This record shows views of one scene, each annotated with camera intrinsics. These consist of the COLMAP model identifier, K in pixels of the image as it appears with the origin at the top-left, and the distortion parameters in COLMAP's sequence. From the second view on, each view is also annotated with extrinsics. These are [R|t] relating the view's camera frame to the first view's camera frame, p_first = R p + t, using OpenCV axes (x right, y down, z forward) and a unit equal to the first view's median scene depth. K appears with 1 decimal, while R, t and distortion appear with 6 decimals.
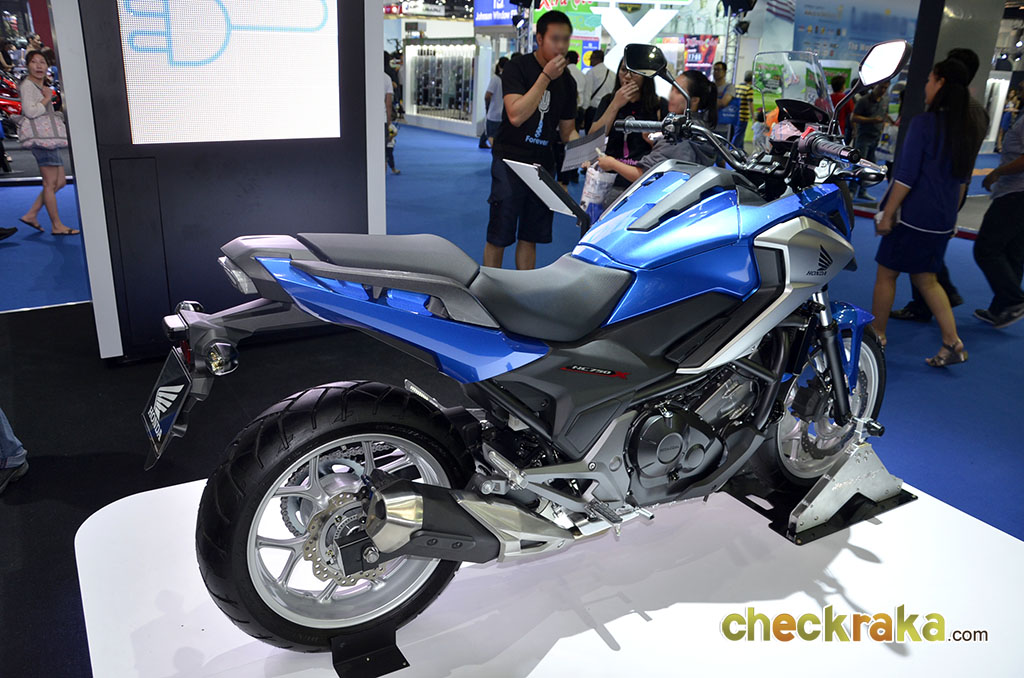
lens RADIAL K [[818.0, 0, 509.7], [0, 818.0, 340.7], [0, 0, 1]] dist [-0.069965, 0.010980]
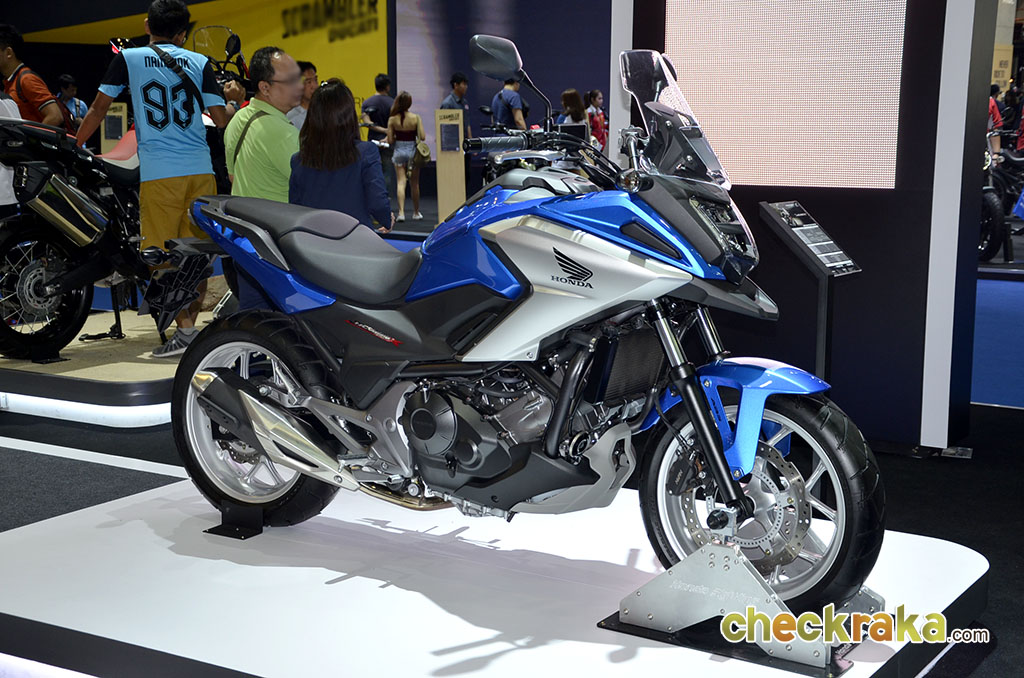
lens RADIAL K [[1539.9, 0, 511.6], [0, 1539.9, 330.8], [0, 0, 1]] dist [0.122925, 0.000000]
pose [[0.440381, 0.100630, -0.892154, 1.780262], [-0.279753, 0.959608, -0.029852, 0.037972], [0.853114, 0.262729, 0.450744, 0.145572]]
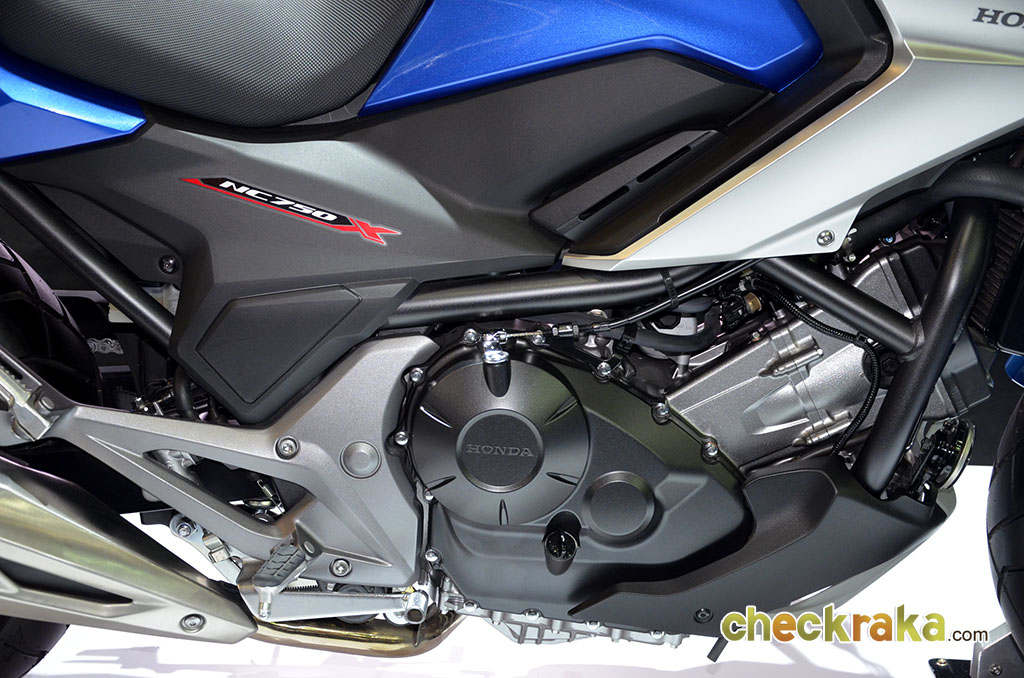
lens RADIAL K [[1690.9, 0, 508.4], [0, 1690.9, 343.6], [0, 0, 1]] dist [0.260337, 0.000000]
pose [[0.845515, 0.131888, -0.517408, 0.535604], [-0.167248, 0.985668, -0.022058, 0.087455], [0.507083, 0.105186, 0.855455, 0.276633]]
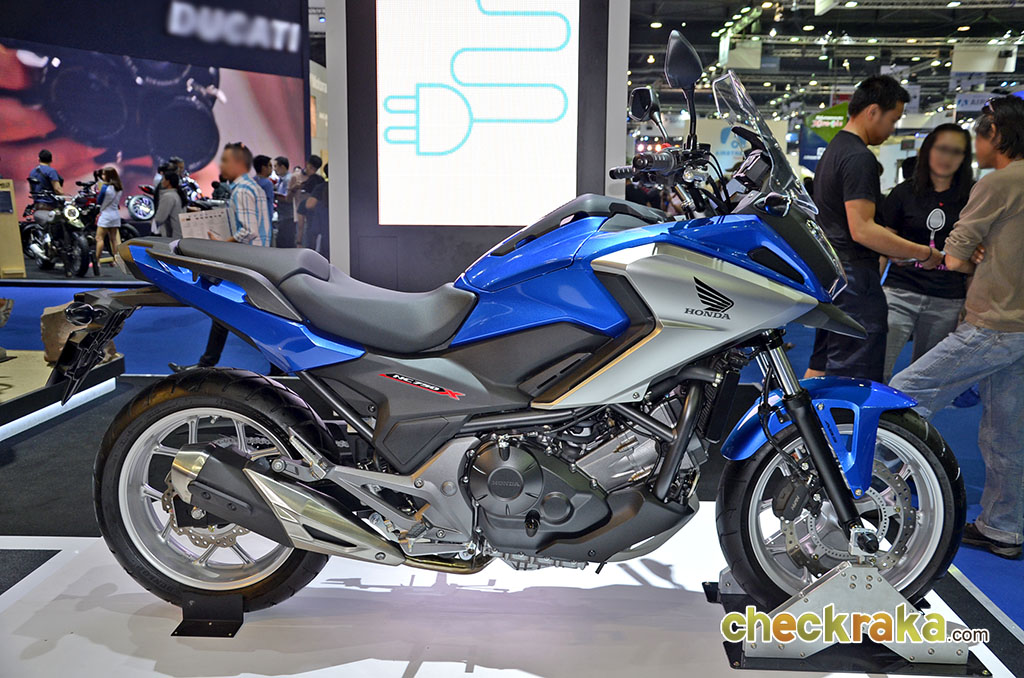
lens RADIAL K [[955.0, 0, 522.4], [0, 955.0, 345.3], [0, 0, 1]] dist [-0.038378, 0.000000]
pose [[0.840788, 0.064633, -0.537492, 0.700219], [-0.160028, 0.978151, -0.132707, 0.105035], [0.517171, 0.197592, 0.832761, 0.056200]]
